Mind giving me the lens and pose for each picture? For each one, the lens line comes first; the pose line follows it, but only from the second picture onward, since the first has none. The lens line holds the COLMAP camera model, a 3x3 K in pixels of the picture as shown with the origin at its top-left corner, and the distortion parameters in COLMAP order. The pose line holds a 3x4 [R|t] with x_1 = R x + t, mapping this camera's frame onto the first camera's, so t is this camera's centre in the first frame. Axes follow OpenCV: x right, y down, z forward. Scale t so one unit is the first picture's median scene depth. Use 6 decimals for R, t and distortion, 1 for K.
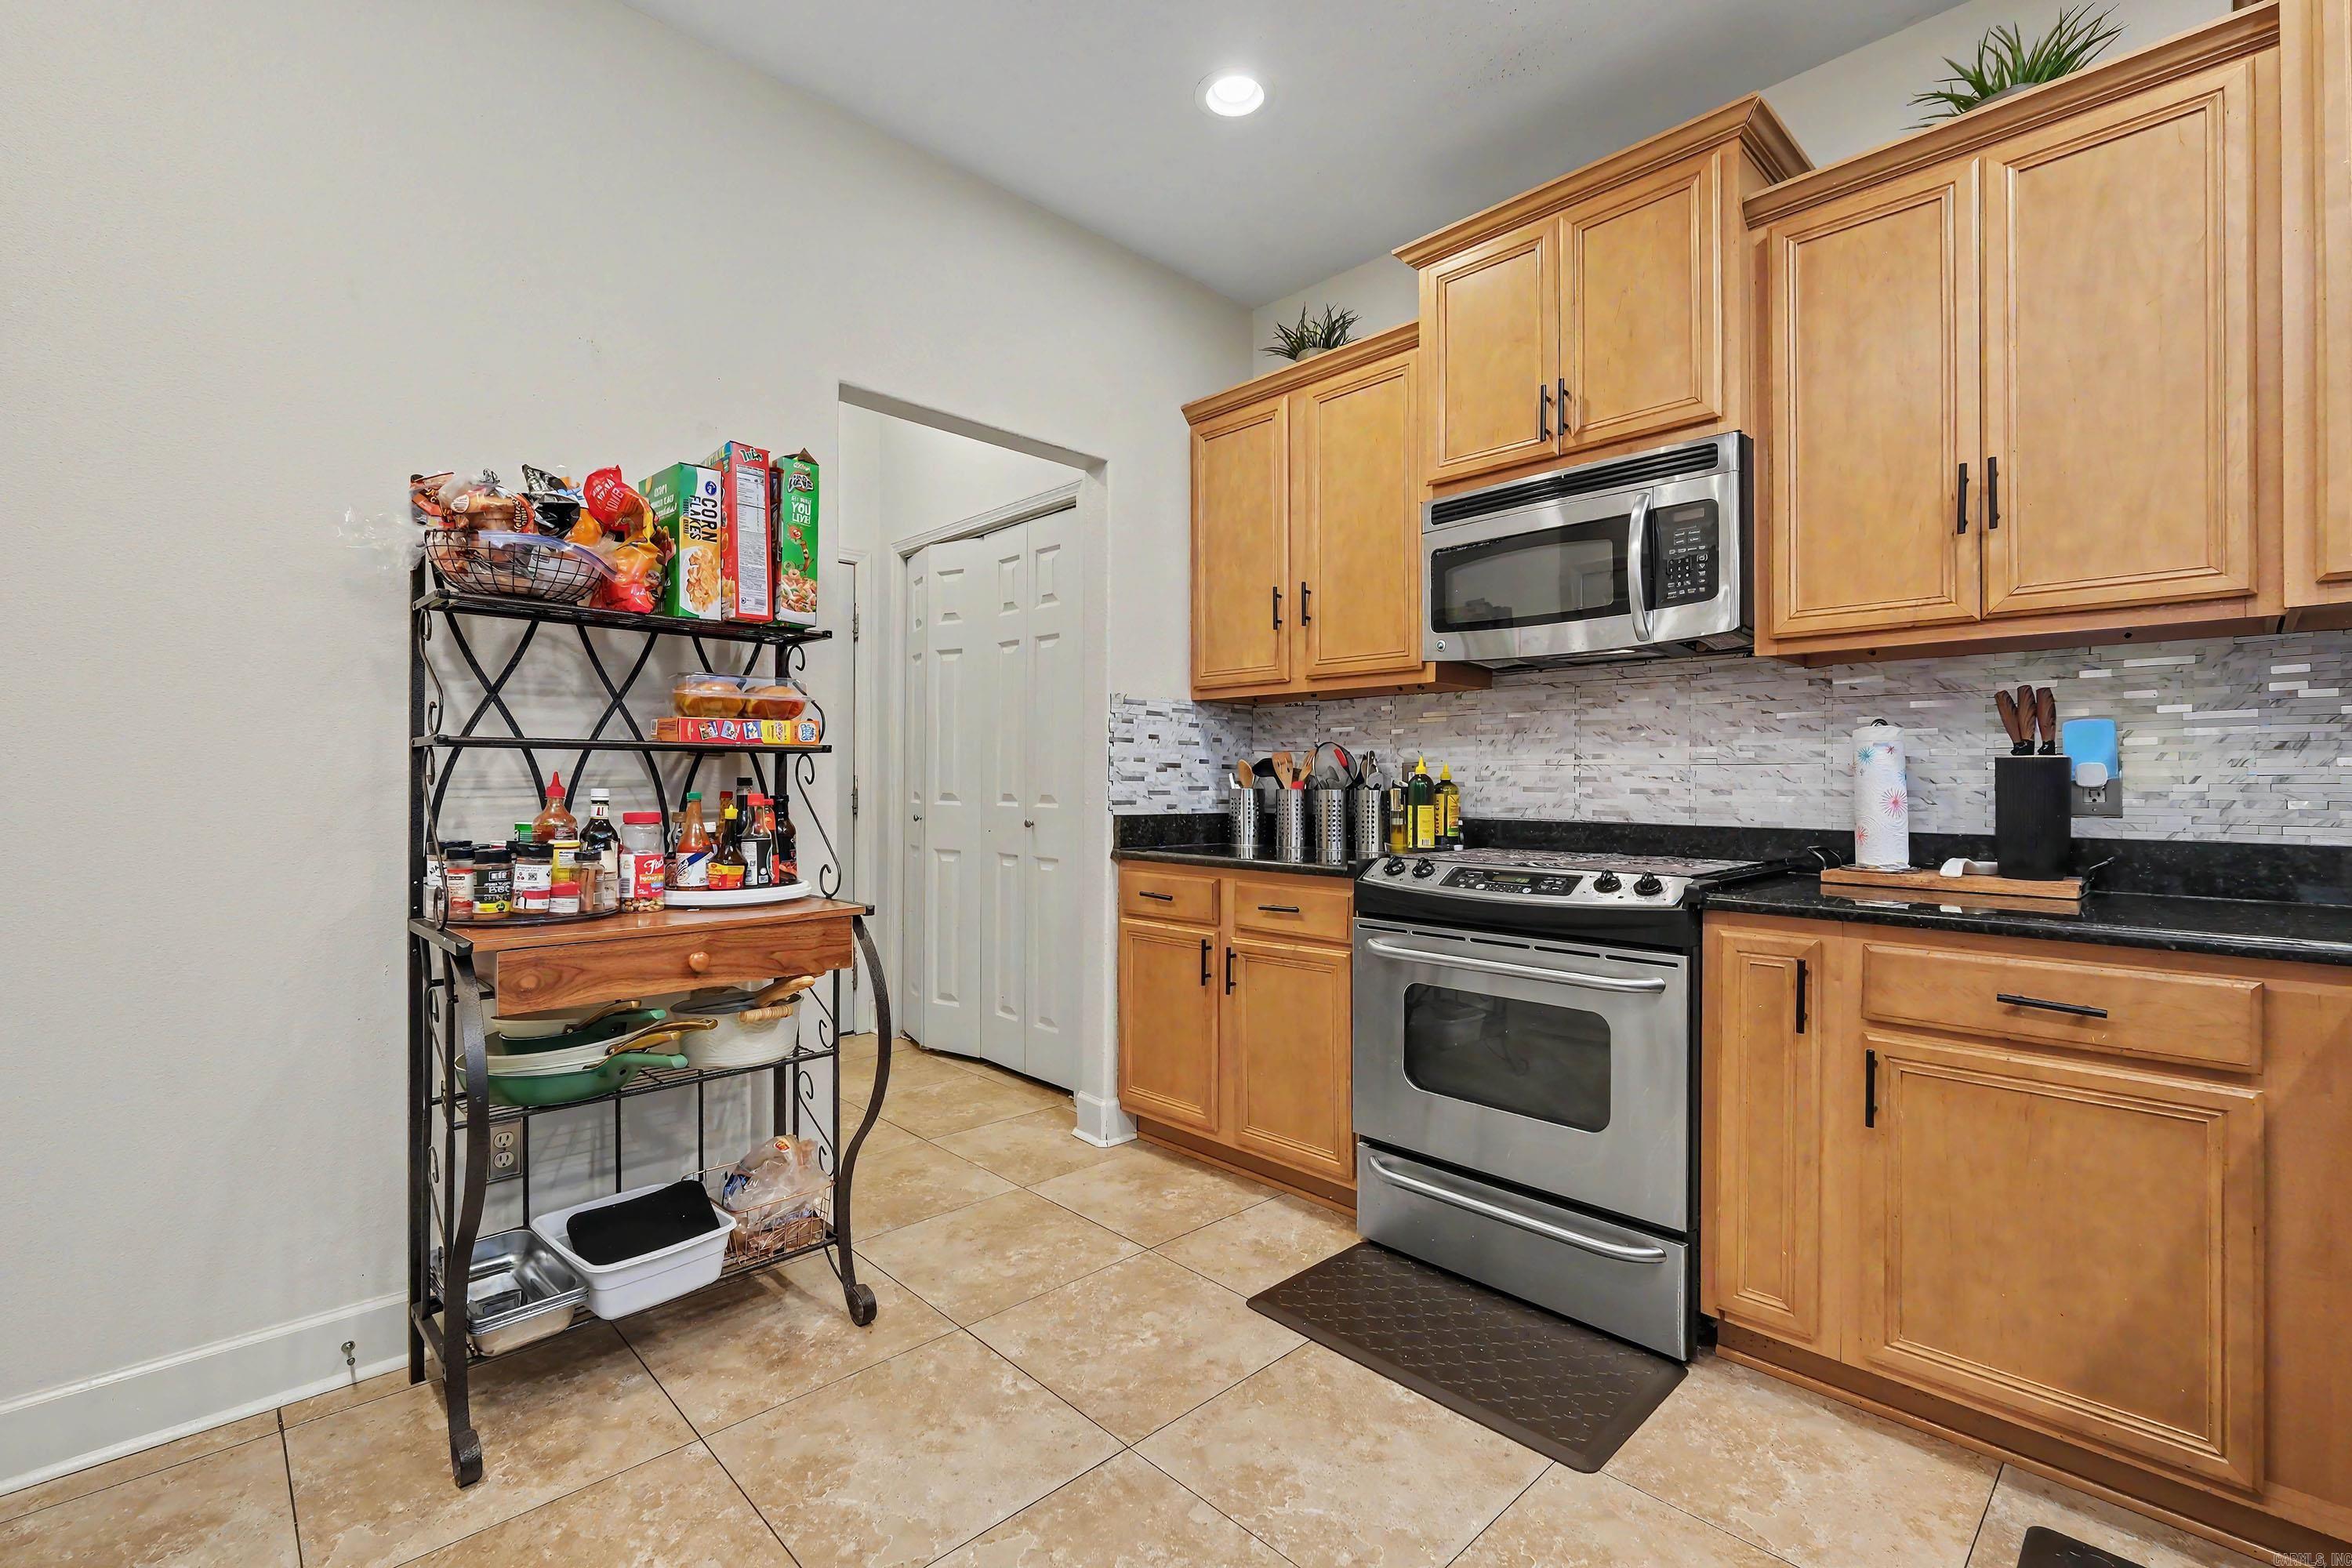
lens RADIAL K [[1038.6, 0, 1171.6], [0, 1038.6, 785.0], [0, 0, 1]] dist [-0.002145, 0.000373]
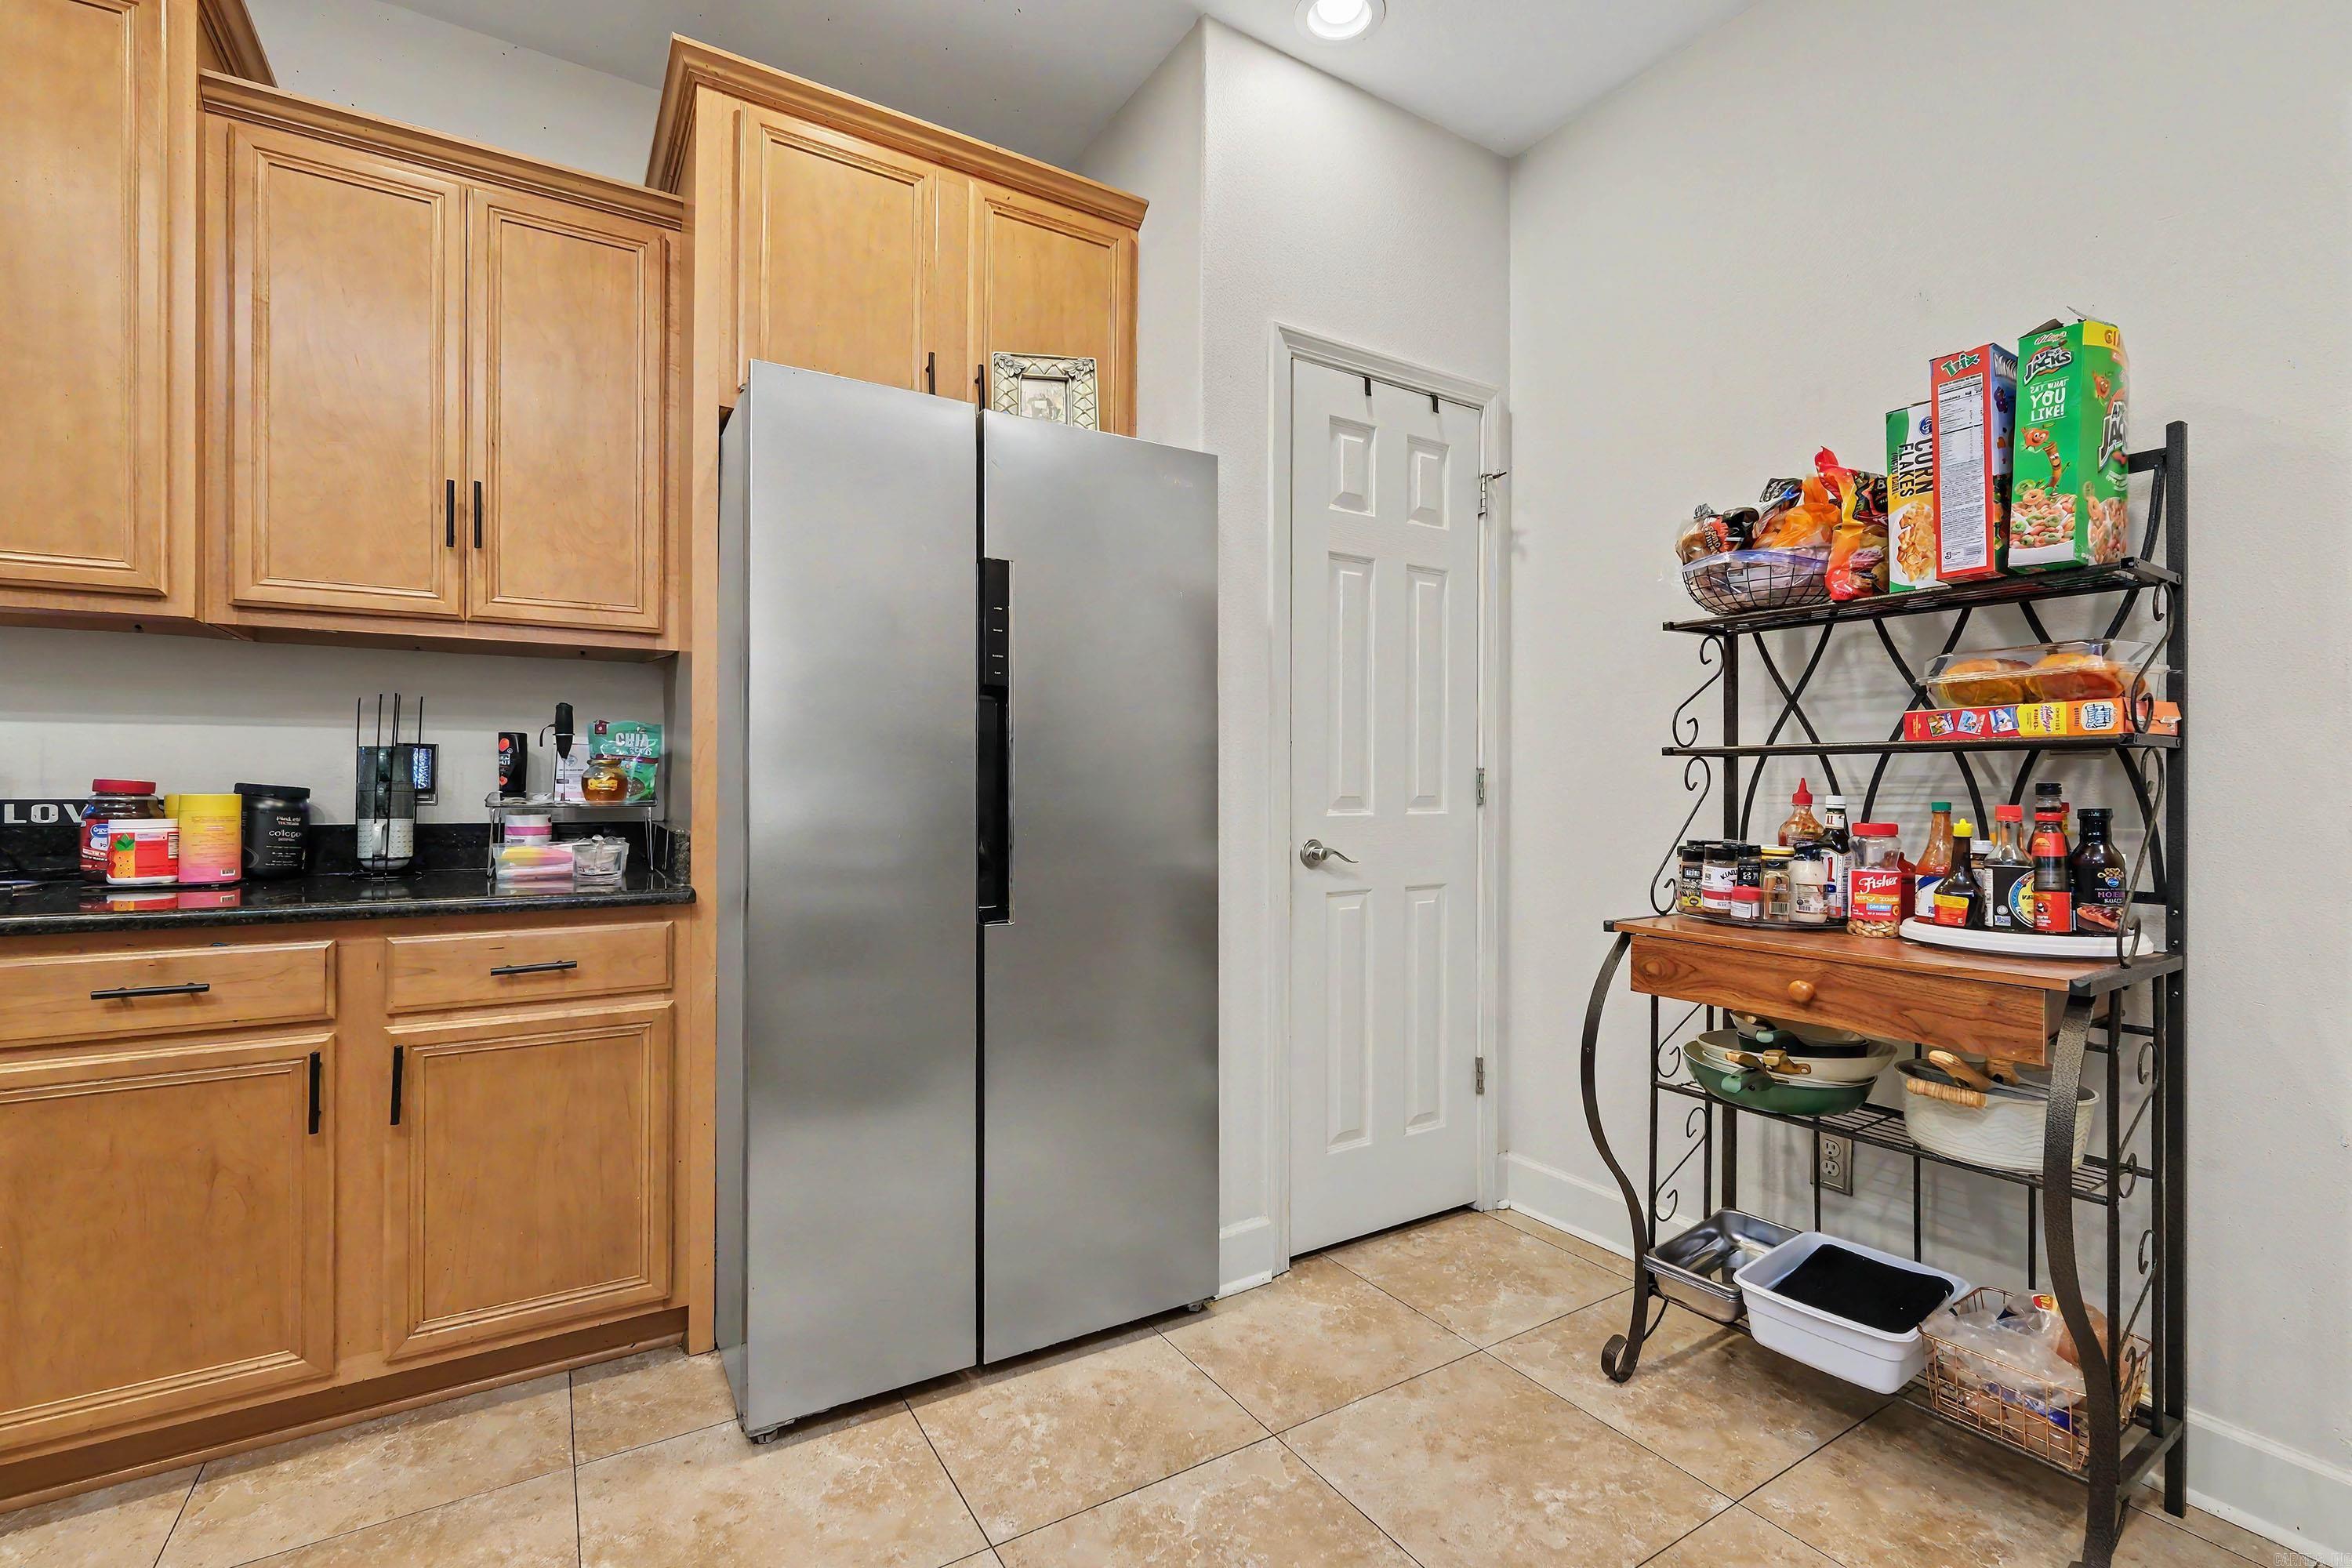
lens RADIAL K [[1038.6, 0, 1171.0], [0, 1038.6, 784.5], [0, 0, 1]] dist [-0.002145, 0.000373]
pose [[-0.215682, -0.002601, -0.976460, 0.482761], [-0.006469, 0.999978, -0.001235, -0.001623], [0.976442, 0.006050, -0.215694, 0.614528]]
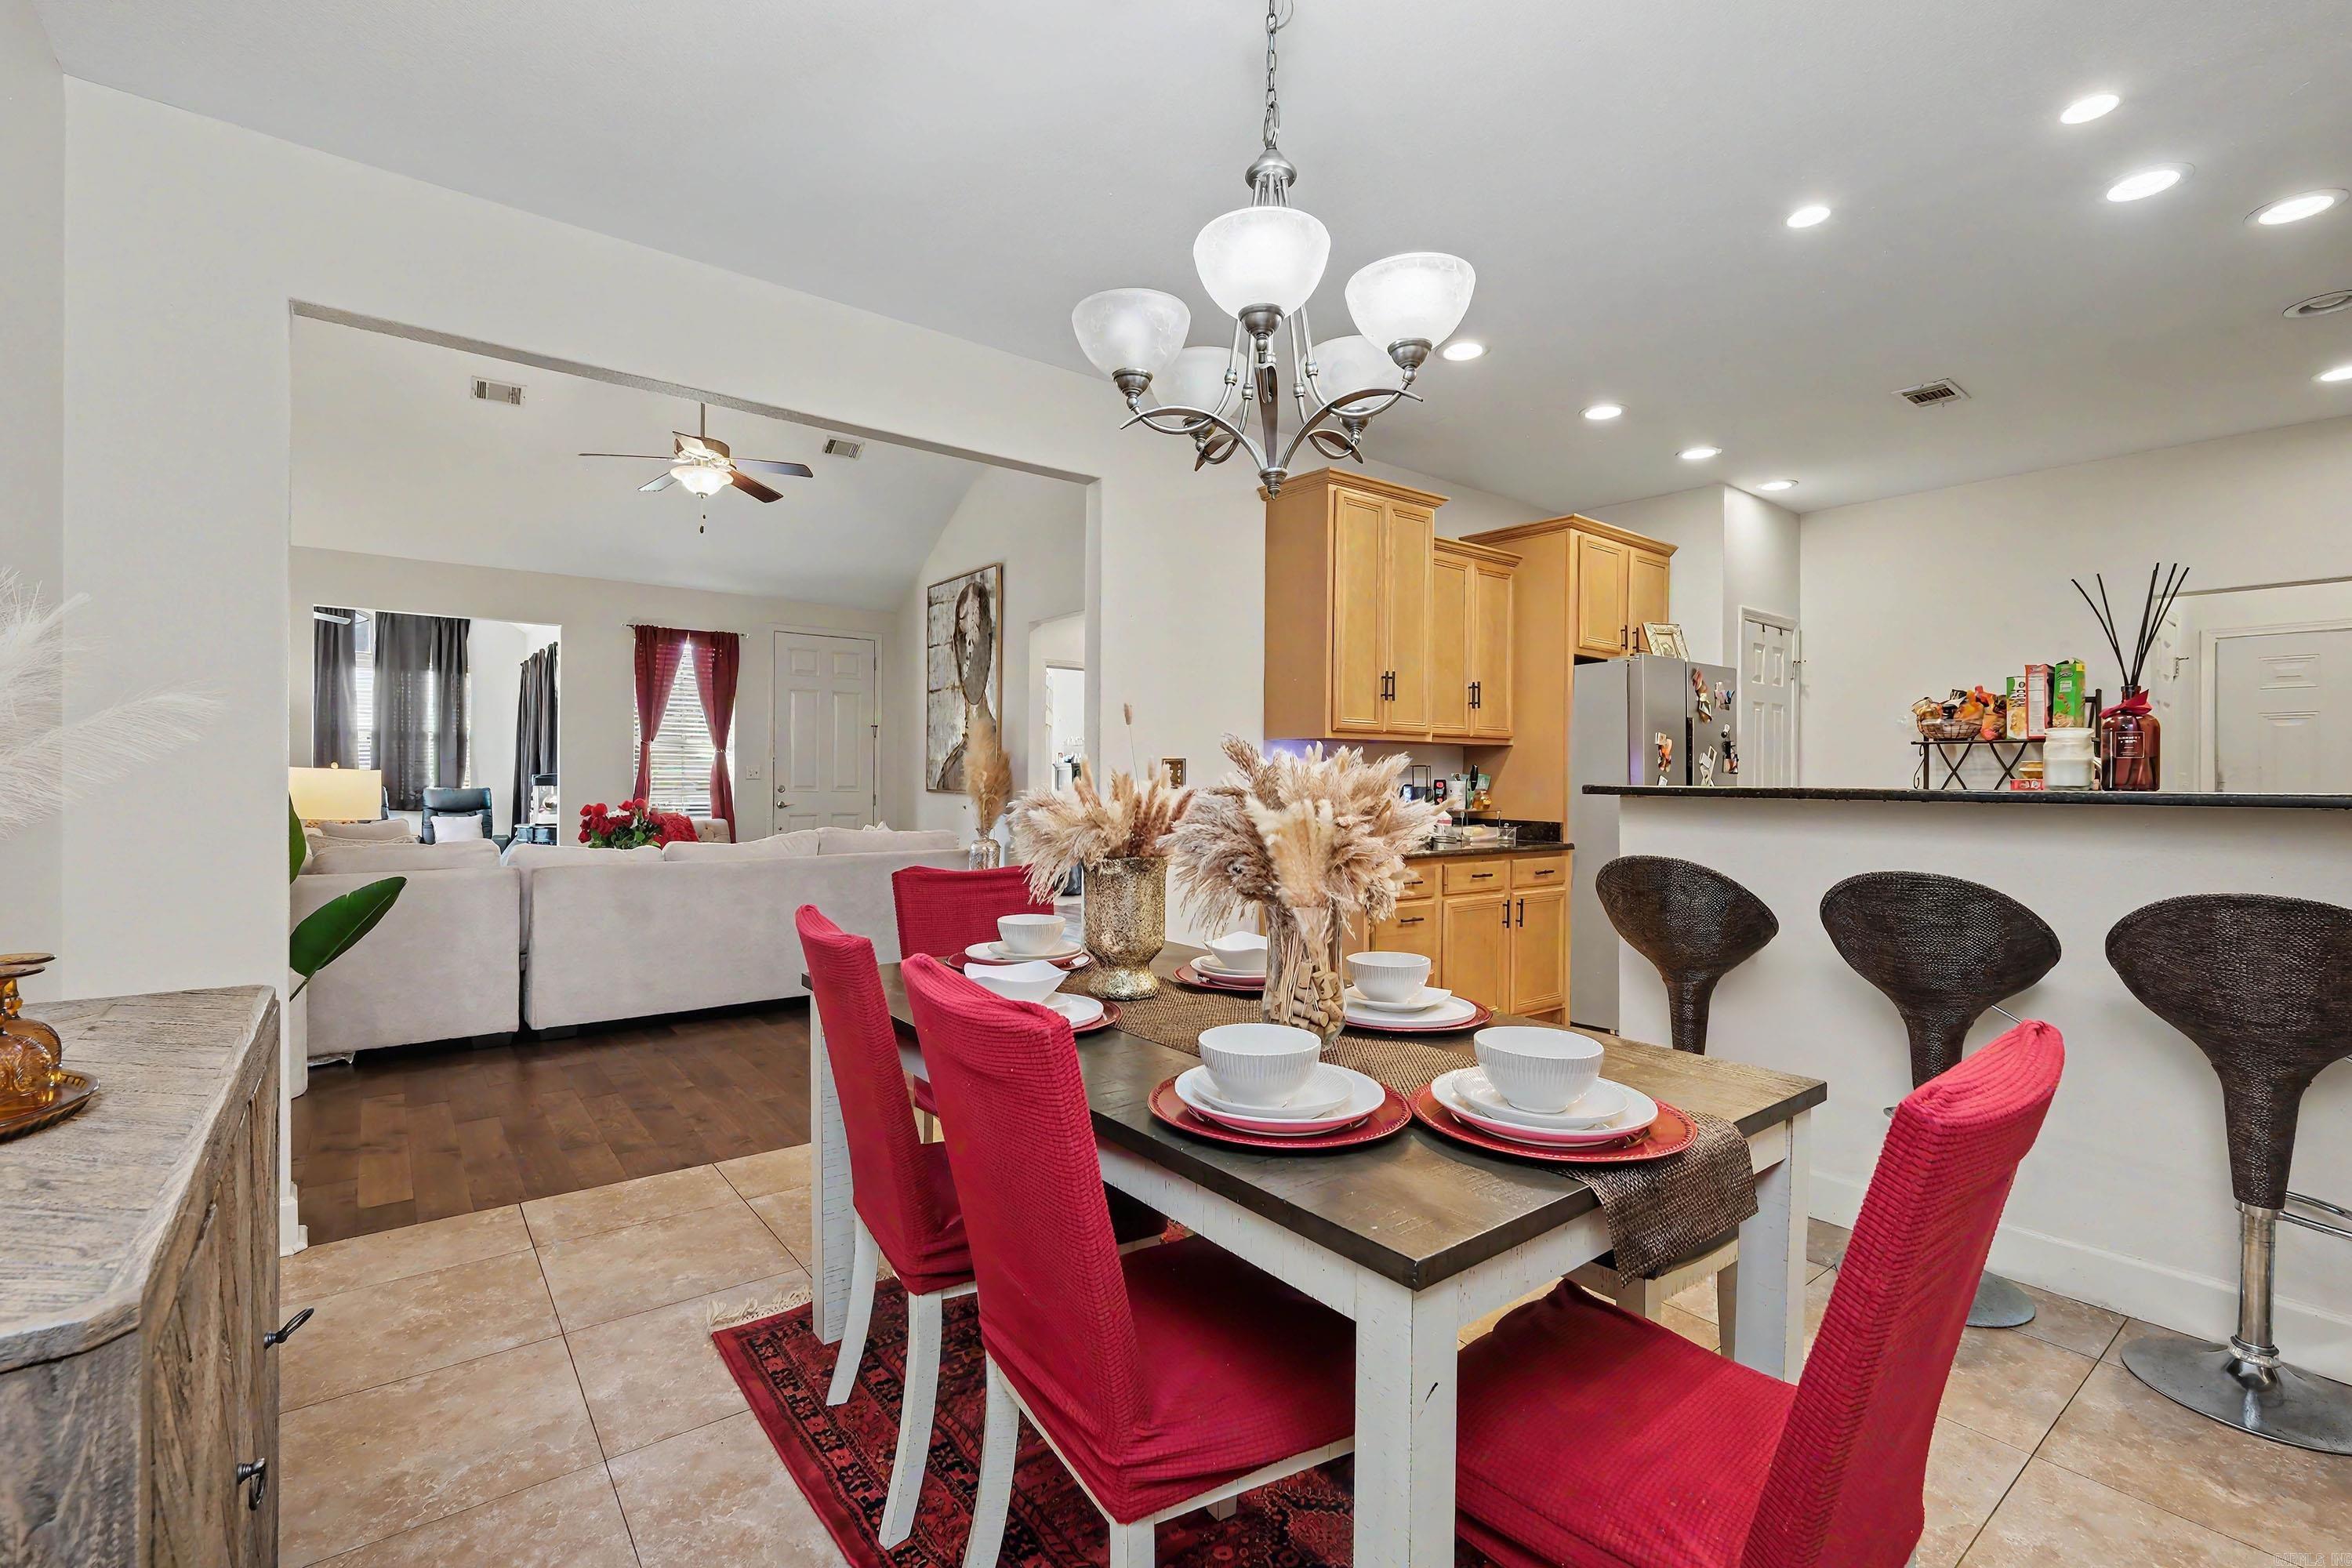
lens RADIAL K [[1038.6, 0, 1171.0], [0, 1038.6, 797.9], [0, 0, 1]] dist [-0.002145, 0.000373]
pose [[-0.102156, 0.006909, -0.994744, 2.210847], [-0.008906, 0.999929, 0.007859, -0.024253], [0.994729, 0.009662, -0.102087, -0.738042]]
